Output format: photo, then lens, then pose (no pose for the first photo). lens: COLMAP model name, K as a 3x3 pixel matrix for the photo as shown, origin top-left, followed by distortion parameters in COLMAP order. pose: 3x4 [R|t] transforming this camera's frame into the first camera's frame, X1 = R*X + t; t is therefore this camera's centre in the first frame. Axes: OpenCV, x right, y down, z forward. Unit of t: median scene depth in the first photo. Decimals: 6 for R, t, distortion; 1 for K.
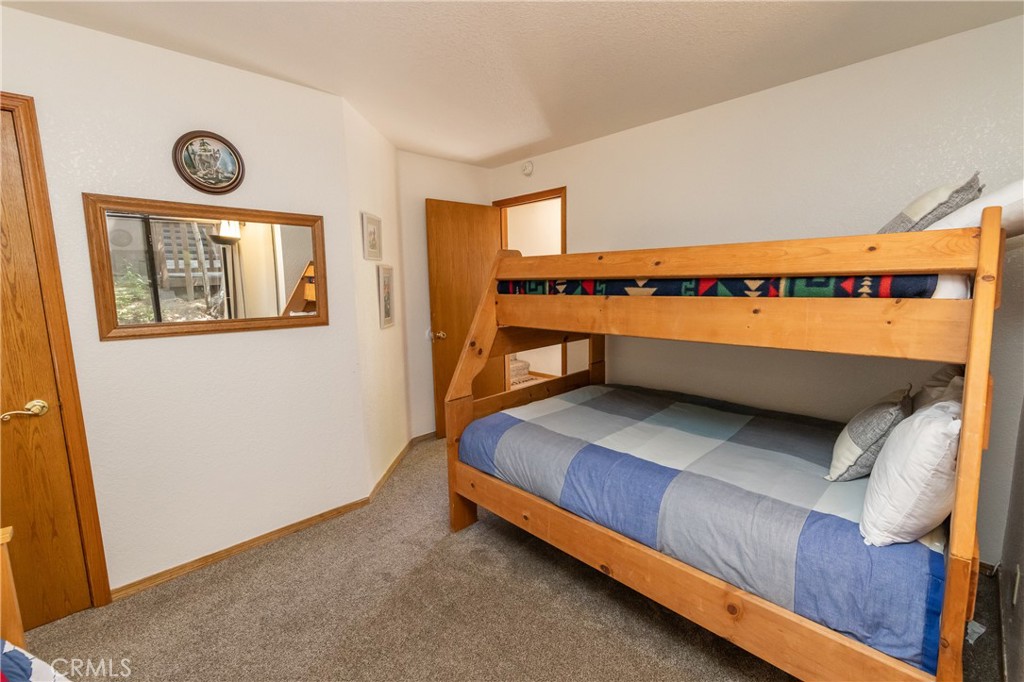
lens RADIAL K [[440.6, 0, 517.1], [0, 440.6, 339.3], [0, 0, 1]] dist [0.001304, -0.000378]
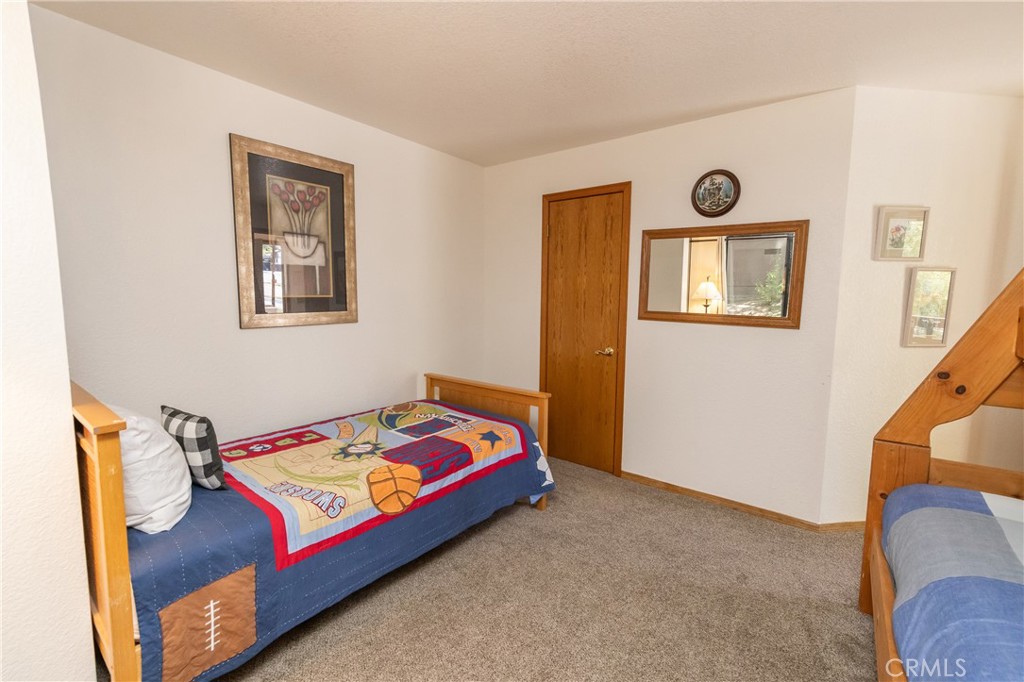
lens RADIAL K [[440.6, 0, 517.1], [0, 440.6, 339.3], [0, 0, 1]] dist [0.001304, -0.000378]
pose [[0.151363, 0.120307, -0.981130, 0.553004], [-0.149998, 0.983867, 0.097502, -0.014007], [0.977031, 0.132409, 0.166967, 0.268358]]
